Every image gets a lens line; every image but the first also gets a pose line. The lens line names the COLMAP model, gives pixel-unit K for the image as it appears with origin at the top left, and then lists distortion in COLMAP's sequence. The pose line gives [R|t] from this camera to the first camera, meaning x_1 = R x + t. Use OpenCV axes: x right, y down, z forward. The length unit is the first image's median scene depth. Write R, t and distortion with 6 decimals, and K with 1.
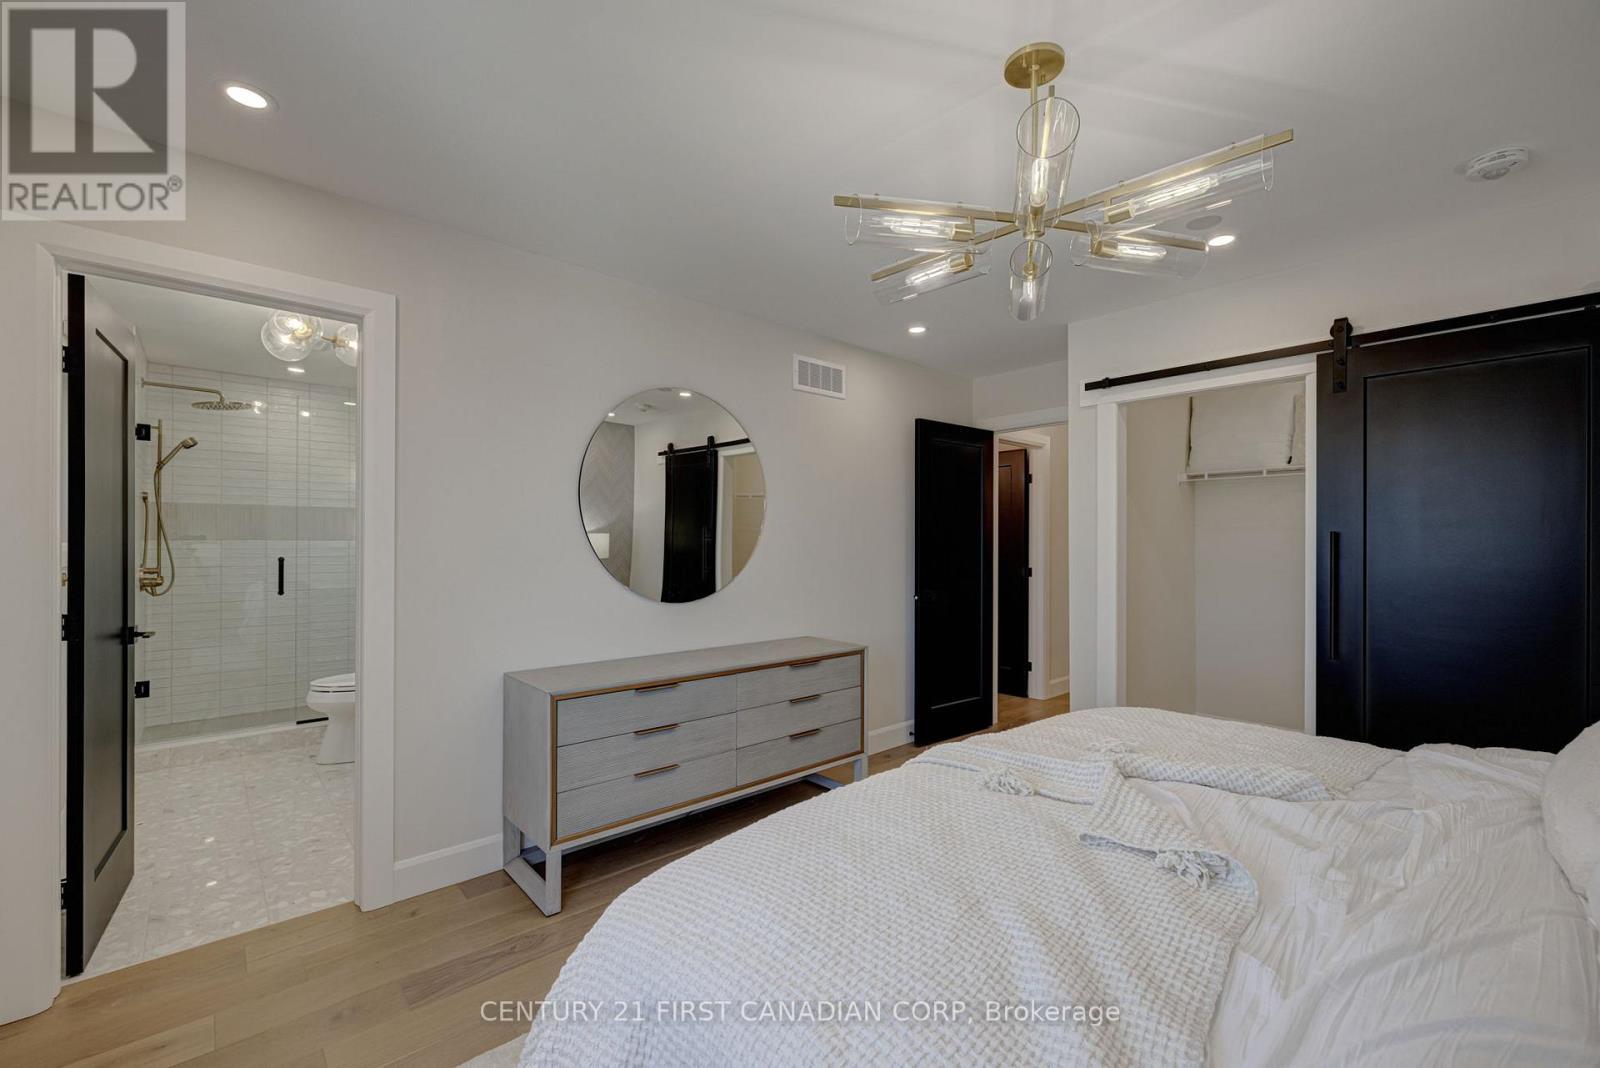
lens RADIAL K [[670.7, 0, 801.5], [0, 670.7, 536.3], [0, 0, 1]] dist [-0.000025, -0.000187]
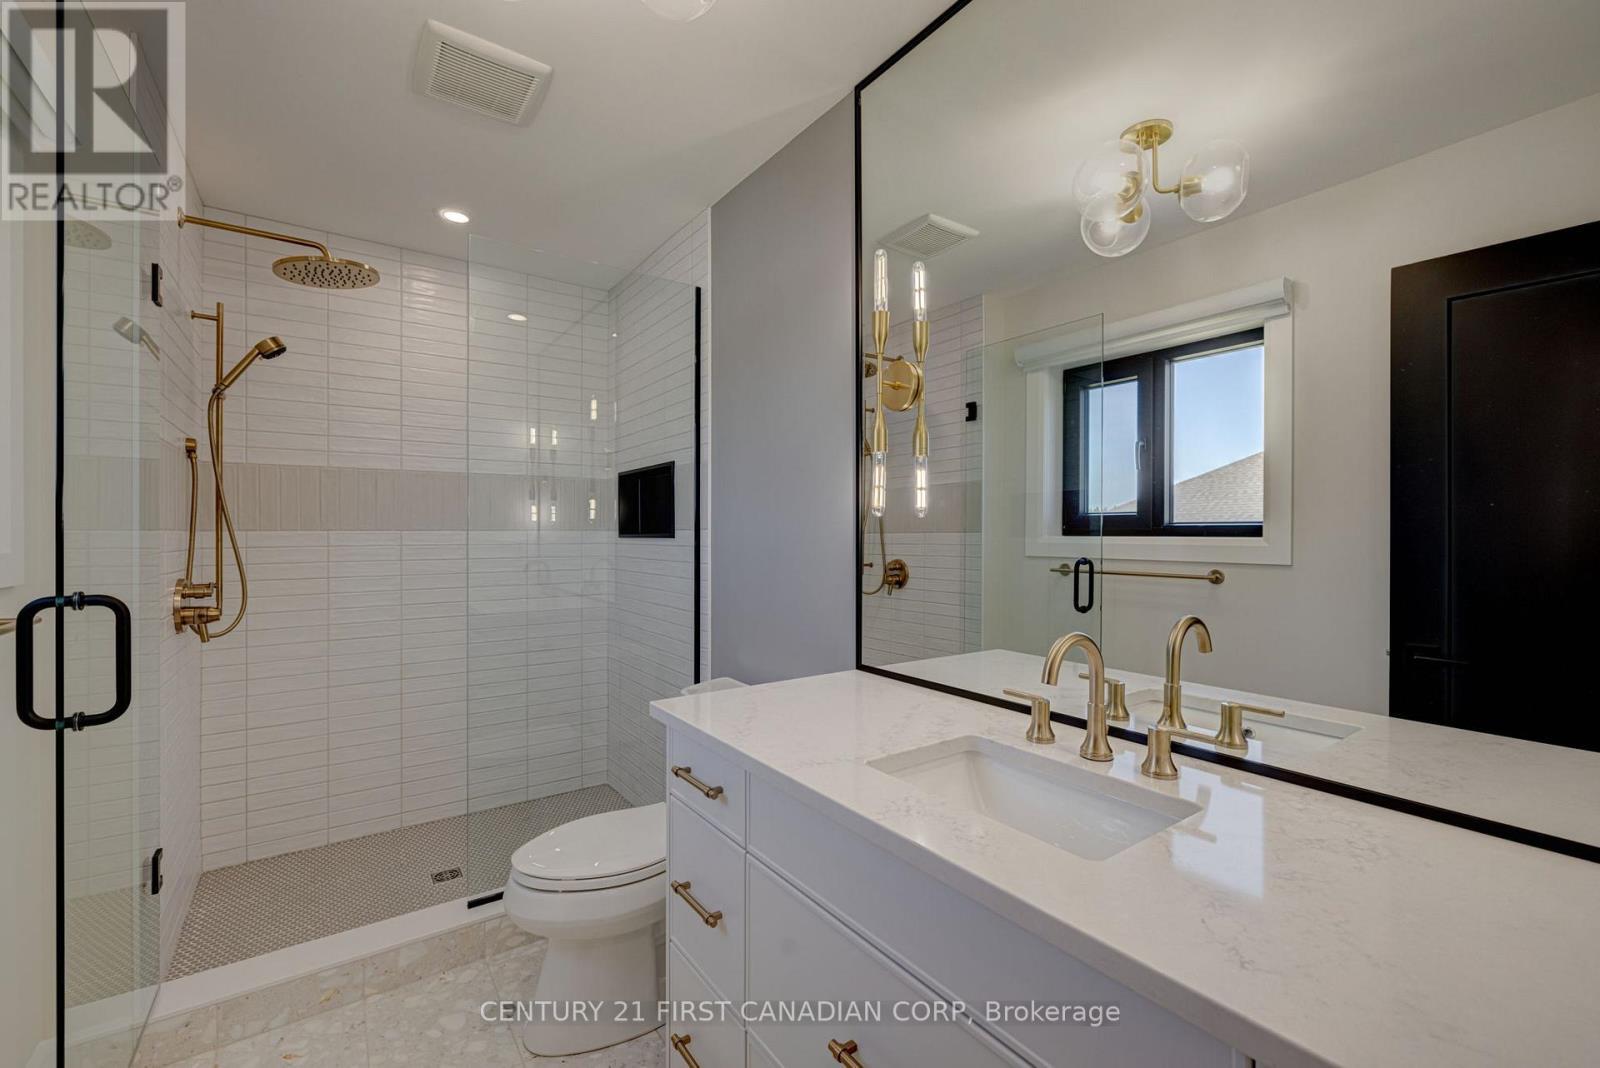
lens RADIAL K [[670.7, 0, 799.4], [0, 670.7, 534.4], [0, 0, 1]] dist [-0.000025, -0.000187]
pose [[0.993907, -0.005810, -0.110071, -0.448016], [0.005492, 0.999980, -0.003197, 0.011861], [0.110088, 0.002573, 0.993919, 0.528630]]
